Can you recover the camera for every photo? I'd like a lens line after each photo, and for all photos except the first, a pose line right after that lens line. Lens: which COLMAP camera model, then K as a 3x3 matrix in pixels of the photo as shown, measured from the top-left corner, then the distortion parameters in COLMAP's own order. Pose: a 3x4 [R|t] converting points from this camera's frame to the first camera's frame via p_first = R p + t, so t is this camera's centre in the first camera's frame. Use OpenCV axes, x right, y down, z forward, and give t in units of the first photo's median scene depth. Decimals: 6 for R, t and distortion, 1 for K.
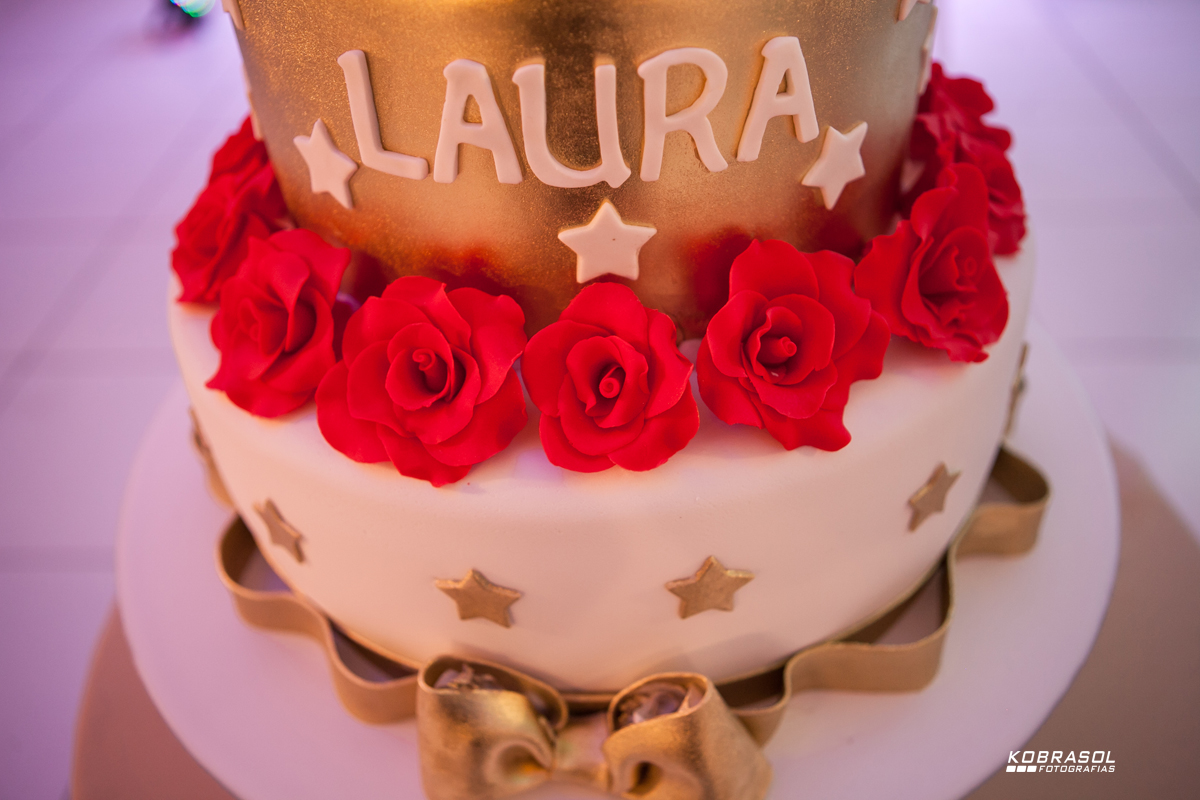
lens RADIAL K [[993.0, 0, 602.7], [0, 993.0, 398.0], [0, 0, 1]] dist [-0.076242, -0.006569]
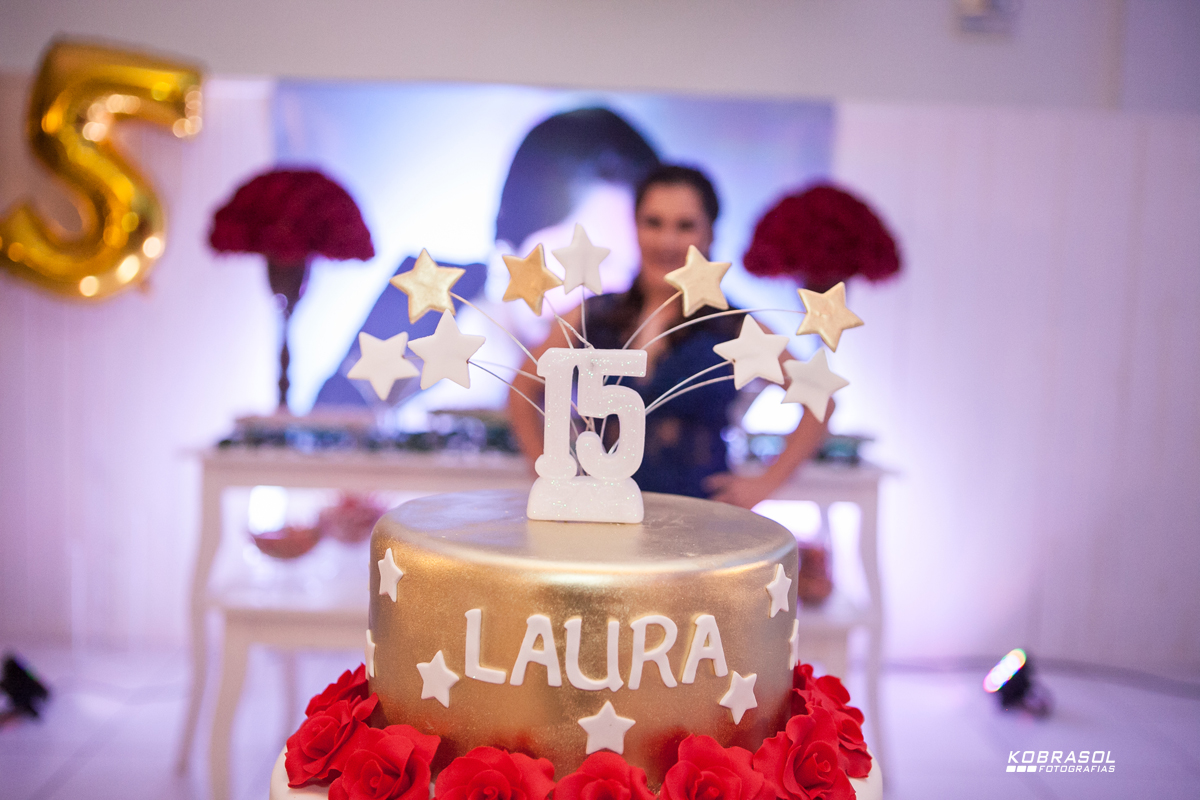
lens RADIAL K [[1318.1, 0, 607.2], [0, 1318.1, 397.4], [0, 0, 1]] dist [-0.025354, 0.000000]
pose [[0.994768, 0.073614, 0.070833, -0.203818], [-0.016363, 0.799224, -0.600811, 0.777807], [-0.100839, 0.596508, 0.796247, -1.182371]]
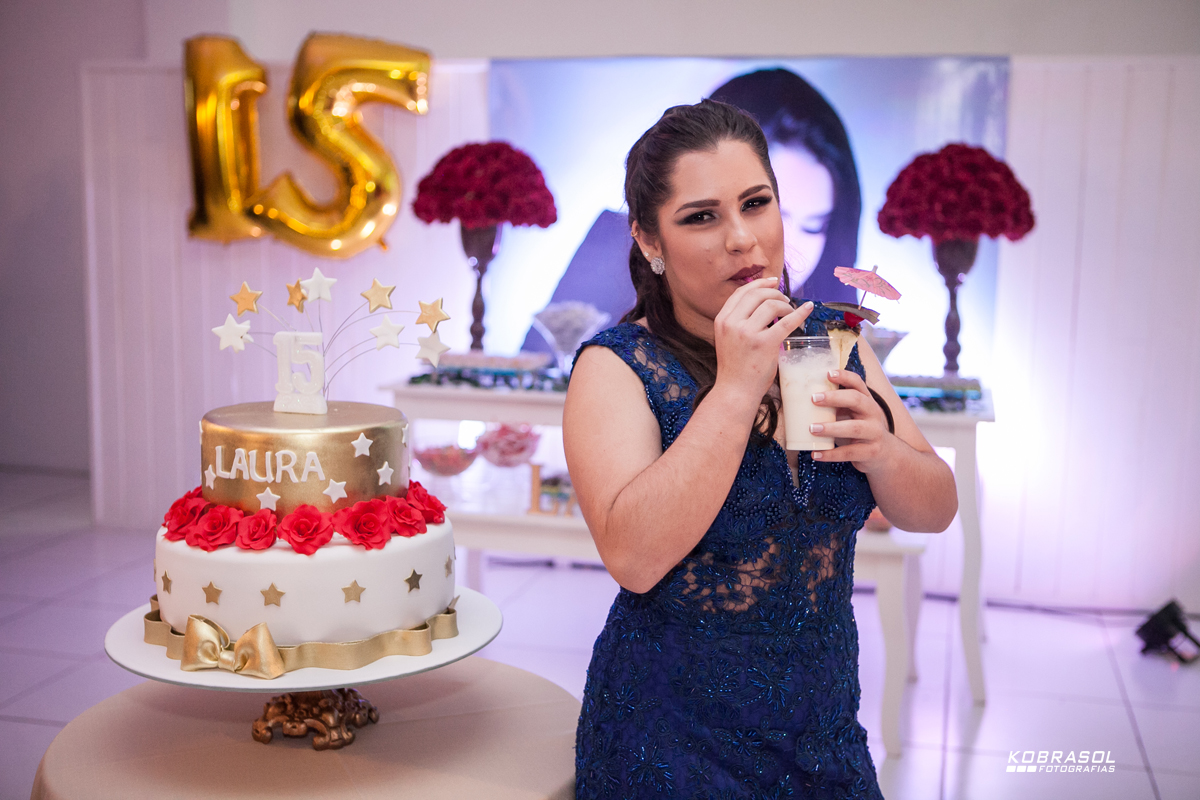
lens RADIAL K [[1469.3, 0, 608.0], [0, 1469.3, 395.7], [0, 0, 1]] dist [-0.015873, 0.000000]
pose [[0.976656, 0.089176, -0.195427, 2.514039], [-0.183157, 0.821049, -0.540678, 2.502637], [0.112239, 0.563850, 0.818215, -3.992015]]
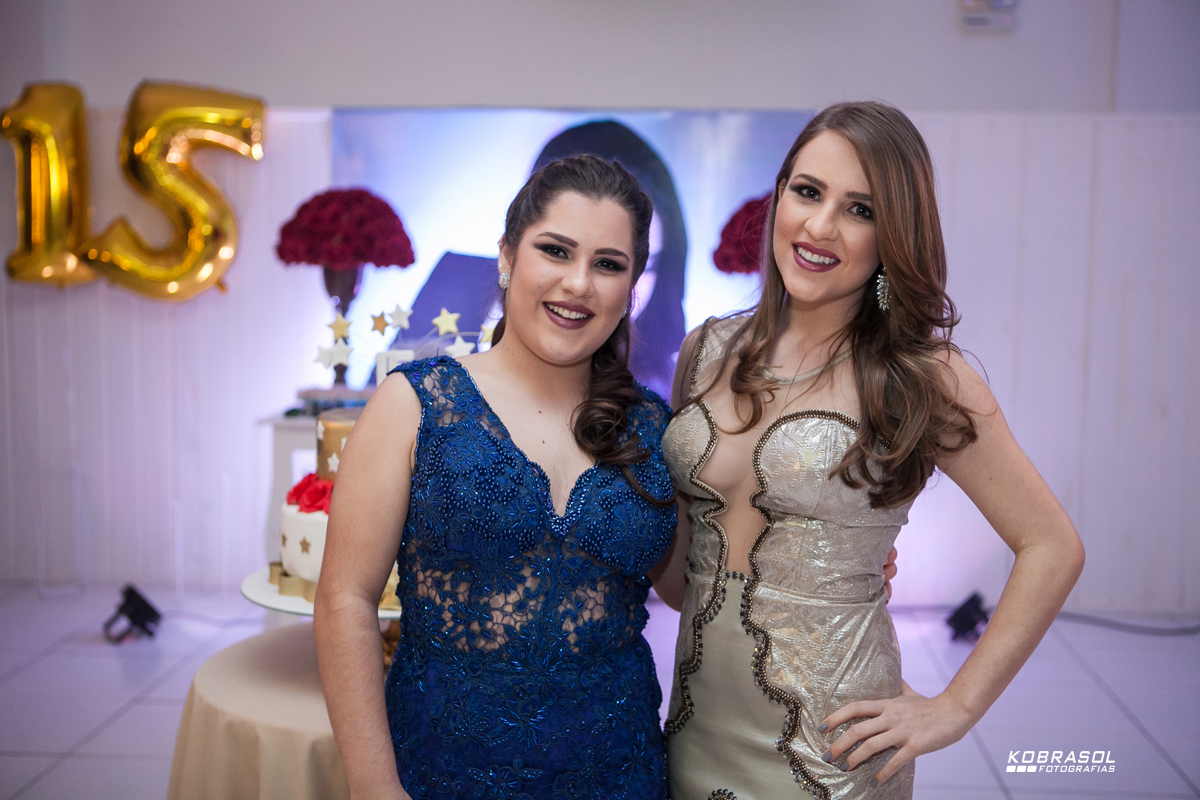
lens RADIAL K [[1562.6, 0, 592.9], [0, 1562.6, 403.5], [0, 0, 1]] dist [-0.005380, 0.000000]
pose [[0.997972, 0.058913, -0.024117, 1.147024], [-0.061864, 0.808259, -0.585569, 4.368212], [-0.015005, 0.585873, 0.810264, -5.968725]]
